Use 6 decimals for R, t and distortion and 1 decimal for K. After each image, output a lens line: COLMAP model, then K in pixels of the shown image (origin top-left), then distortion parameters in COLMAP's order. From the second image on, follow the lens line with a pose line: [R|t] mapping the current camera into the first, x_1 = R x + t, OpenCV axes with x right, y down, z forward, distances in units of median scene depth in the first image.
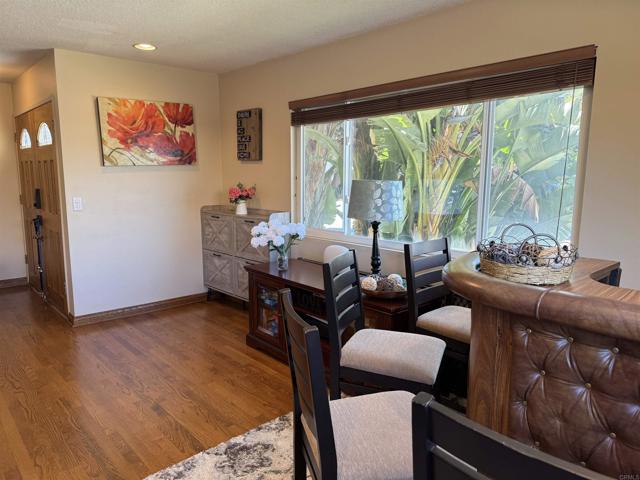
lens RADIAL K [[440.8, 0, 320.0], [0, 440.8, 240.0], [0, 0, 1]] dist [0.049911, -0.080075]
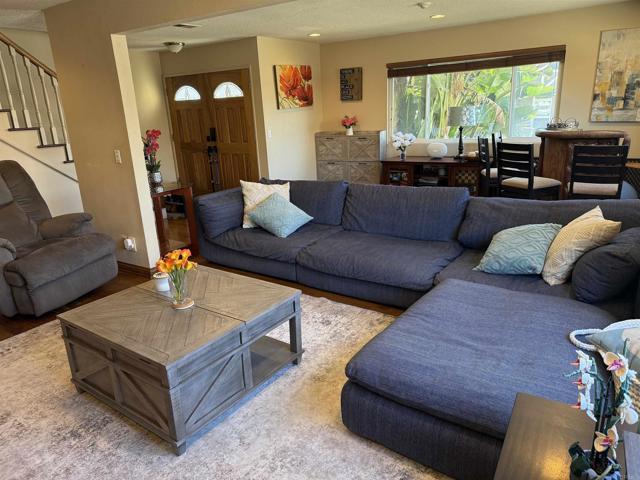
lens RADIAL K [[440.8, 0, 320.0], [0, 440.8, 240.0], [0, 0, 1]] dist [0.049911, -0.080075]
pose [[0.969466, -0.123018, 0.212136, -0.697536], [0.091409, 0.984007, 0.152887, 0.065504], [-0.227551, -0.128828, 0.965207, -0.621850]]
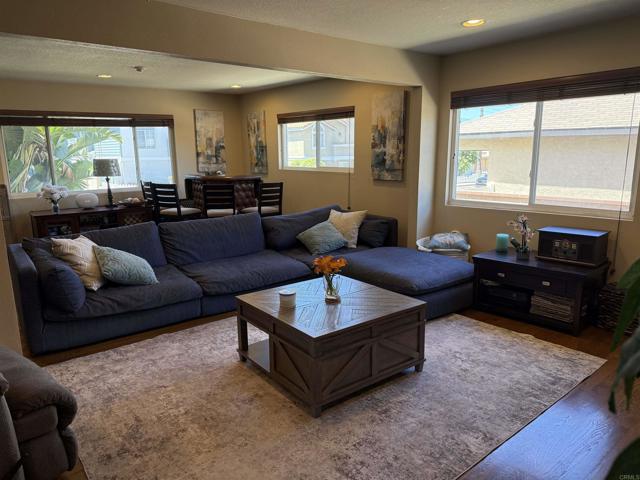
lens RADIAL K [[440.8, 0, 320.0], [0, 440.8, 240.0], [0, 0, 1]] dist [0.049911, -0.080075]
pose [[0.064819, -0.203273, 0.976974, -1.375979], [0.153517, 0.969410, 0.191514, -0.003603], [-0.986018, 0.137569, 0.094042, -0.132127]]
